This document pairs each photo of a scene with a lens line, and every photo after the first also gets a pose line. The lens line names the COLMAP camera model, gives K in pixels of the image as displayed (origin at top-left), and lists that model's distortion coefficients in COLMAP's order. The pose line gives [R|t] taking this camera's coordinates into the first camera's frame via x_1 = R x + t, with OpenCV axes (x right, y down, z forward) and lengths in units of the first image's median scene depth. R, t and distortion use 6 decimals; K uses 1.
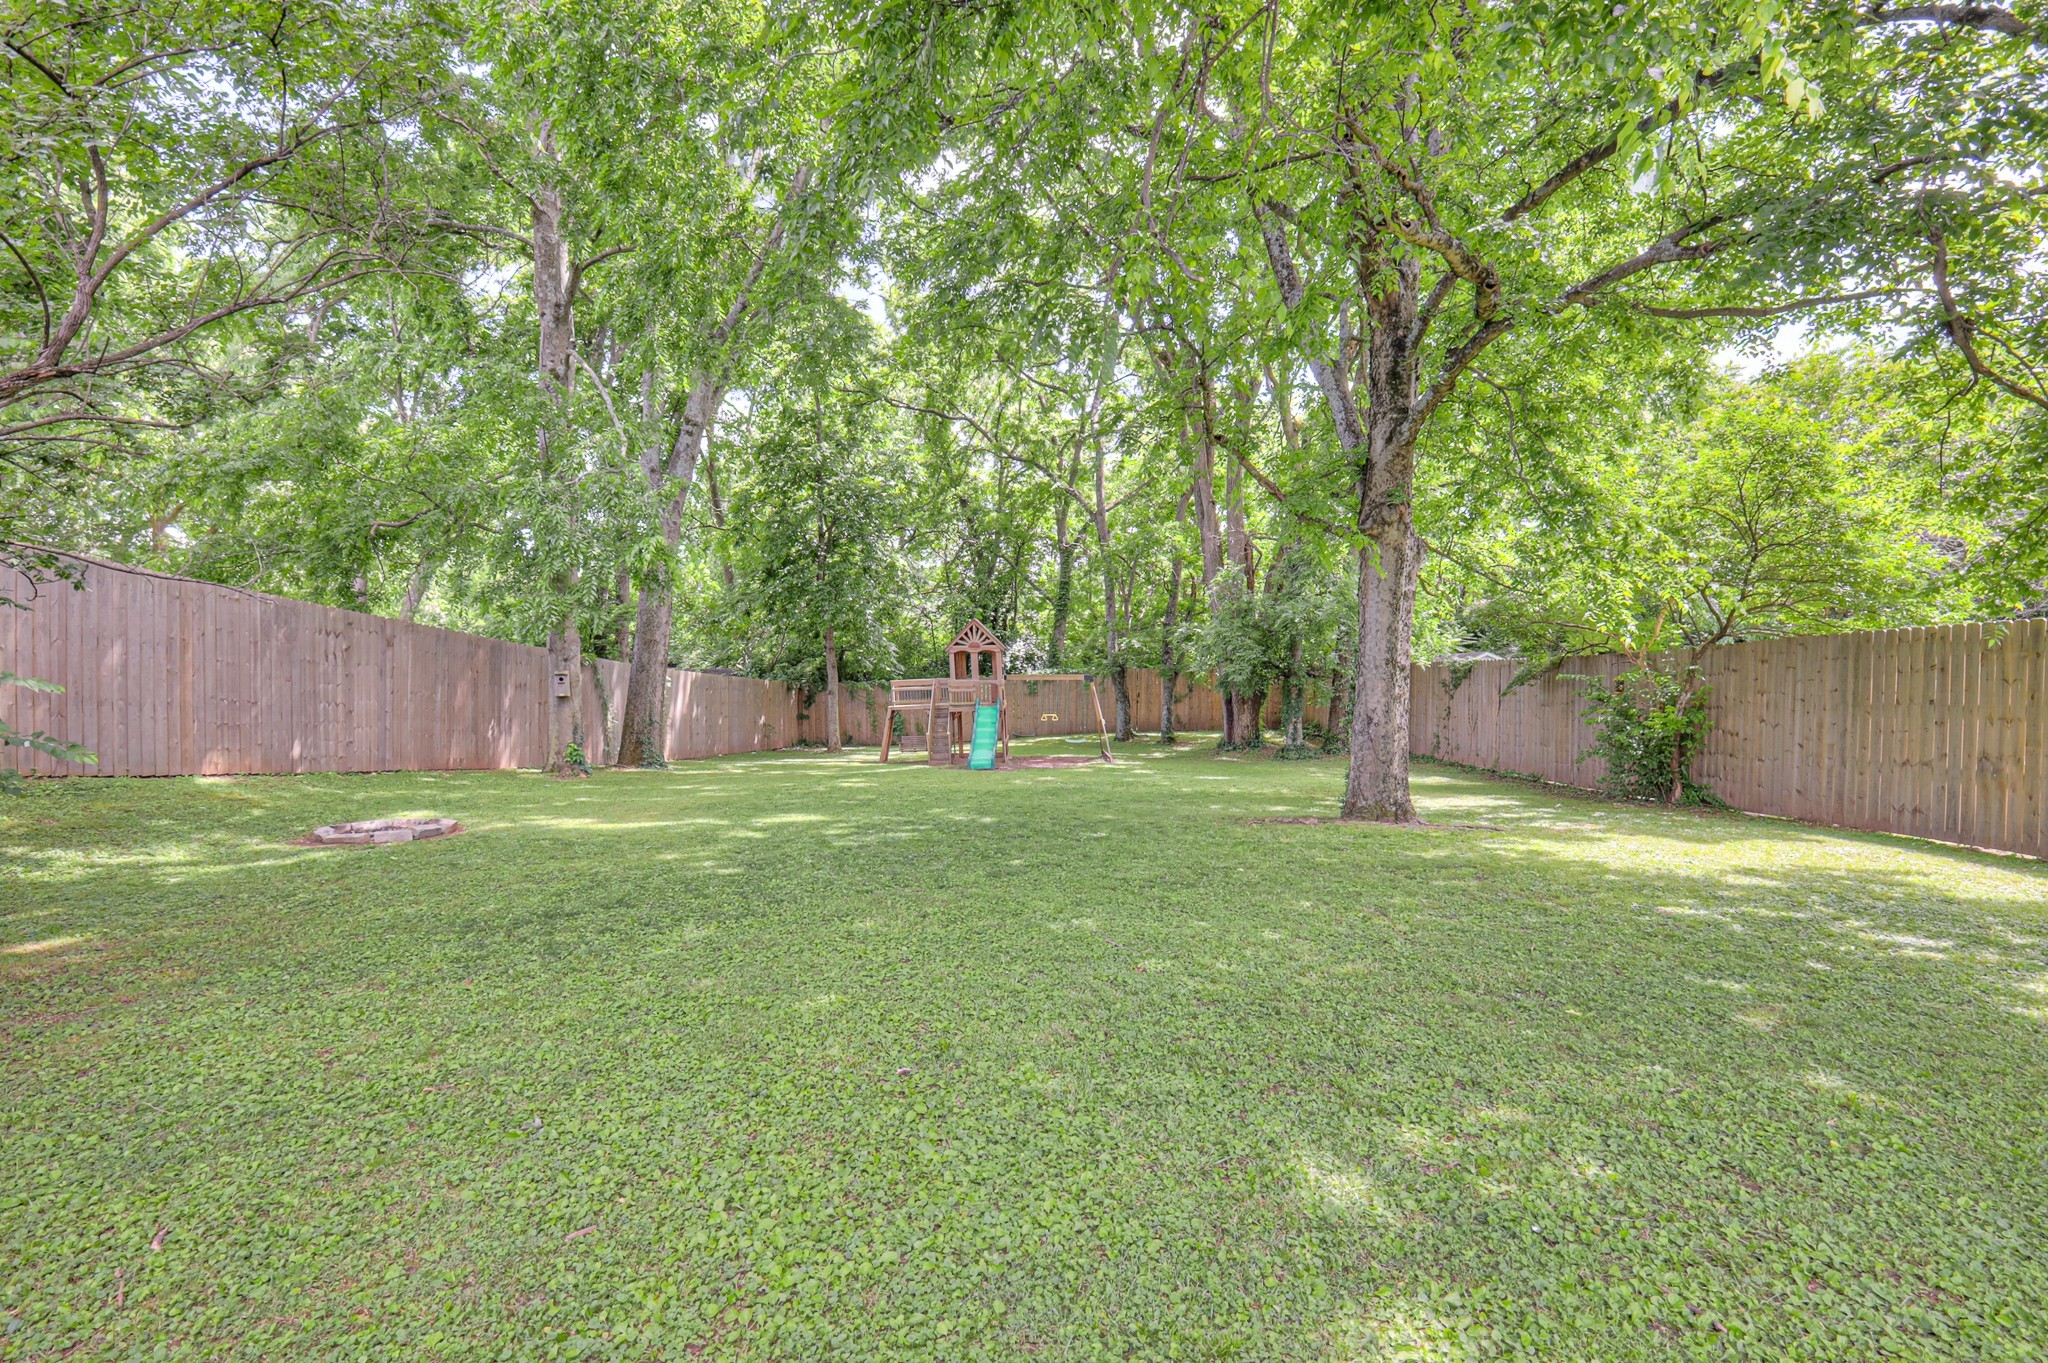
lens RADIAL K [[894.5, 0, 1024.9], [0, 894.5, 676.9], [0, 0, 1]] dist [0.003208, 0.000070]
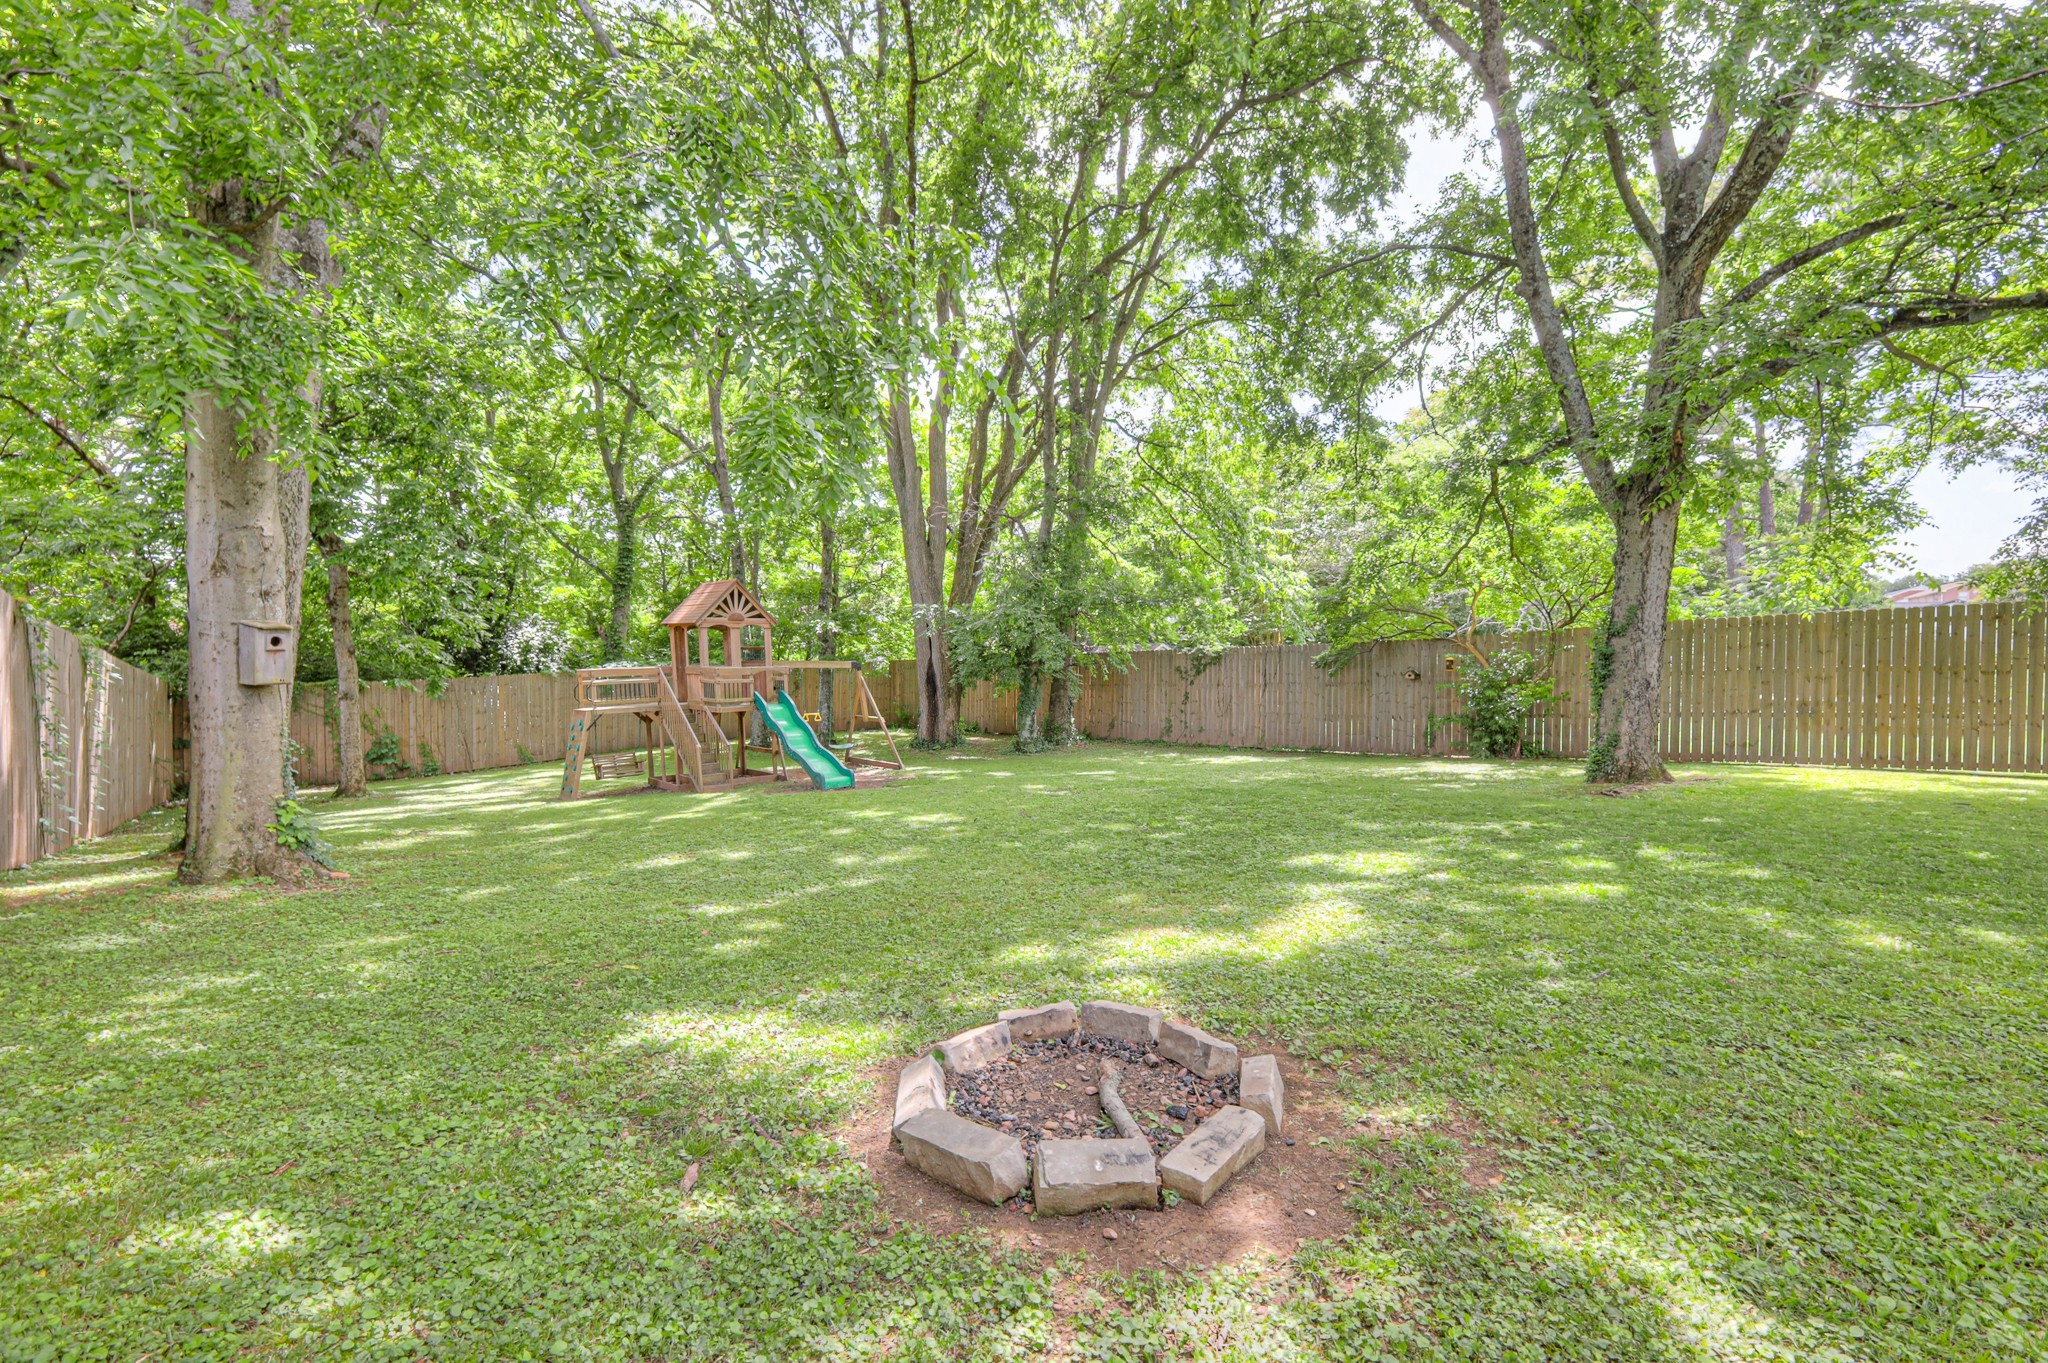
lens RADIAL K [[890.0, 0, 1024.0], [0, 890.0, 681.5], [0, 0, 1]] dist [0.002312, 0.000160]
pose [[0.734690, -0.007534, 0.678361, -0.354686], [0.008881, 0.999959, 0.001488, 0.015403], [-0.678345, 0.004931, 0.734727, 0.316425]]
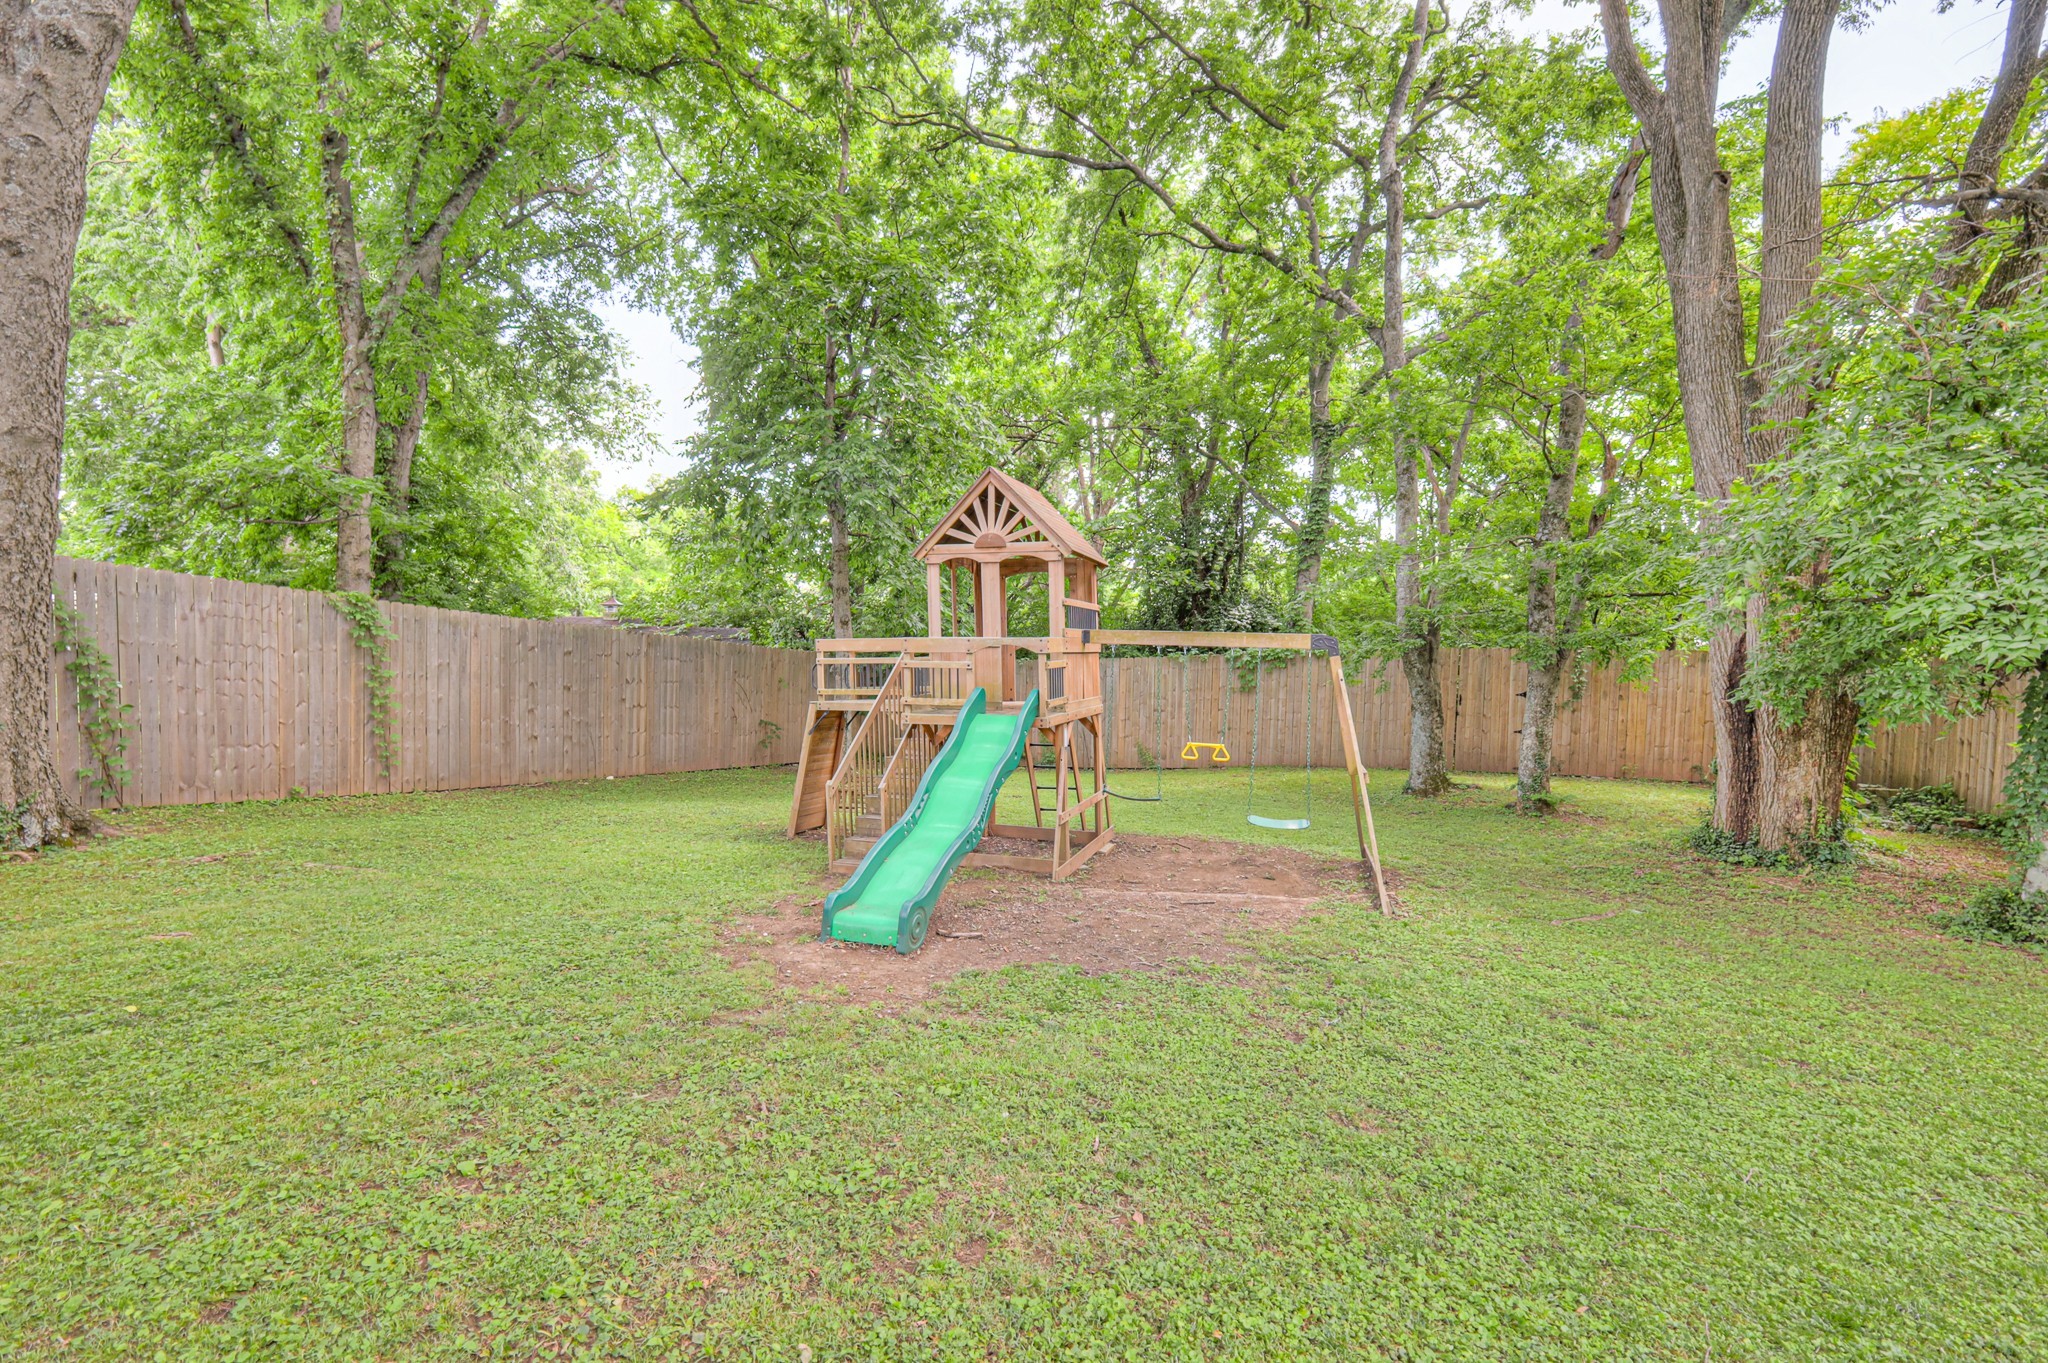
lens RADIAL K [[886.9, 0, 1027.6], [0, 886.9, 678.0], [0, 0, 1]] dist [0.001781, 0.000061]
pose [[0.951396, 0.035369, -0.305933, 0.067122], [-0.032824, 0.999370, 0.013461, 0.013359], [0.306216, -0.002765, 0.951958, 0.639693]]
